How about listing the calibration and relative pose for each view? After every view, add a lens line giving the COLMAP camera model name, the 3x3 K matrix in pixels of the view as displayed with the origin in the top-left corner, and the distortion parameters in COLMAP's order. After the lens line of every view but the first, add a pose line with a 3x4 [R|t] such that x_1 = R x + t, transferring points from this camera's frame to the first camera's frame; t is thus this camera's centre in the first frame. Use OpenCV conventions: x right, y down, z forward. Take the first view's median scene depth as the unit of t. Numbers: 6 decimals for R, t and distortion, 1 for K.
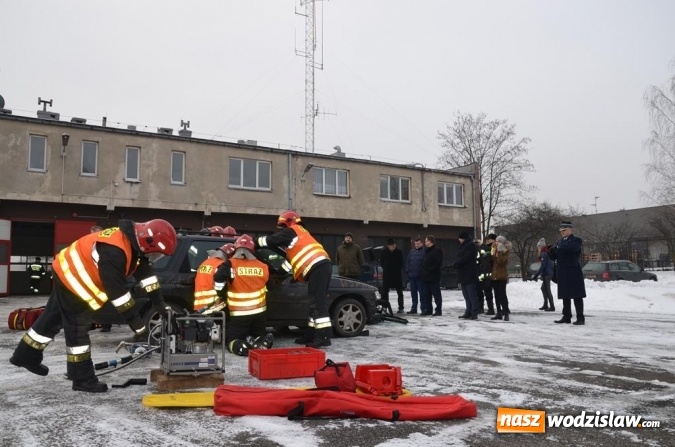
lens RADIAL K [[564.9, 0, 338.9], [0, 564.9, 231.8], [0, 0, 1]] dist [-0.137232, 0.170369]
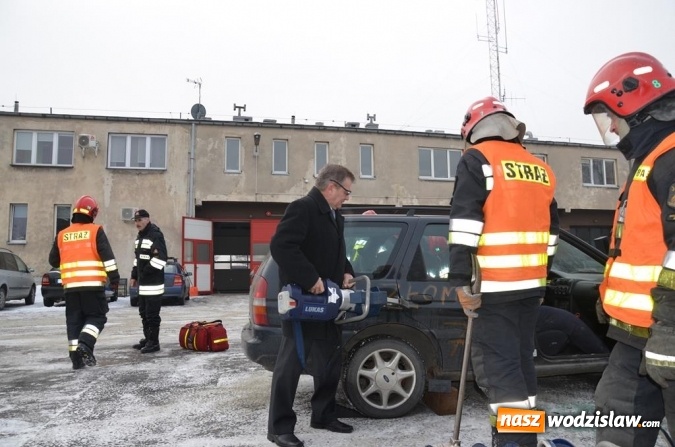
lens RADIAL K [[522.2, 0, 338.3], [0, 522.2, 232.2], [0, 0, 1]] dist [-0.154926, 0.121101]
pose [[0.946435, -0.030074, -0.321491, -0.050029], [0.032258, 0.999478, 0.001469, 0.005775], [0.321279, -0.011761, 0.946912, 0.132748]]
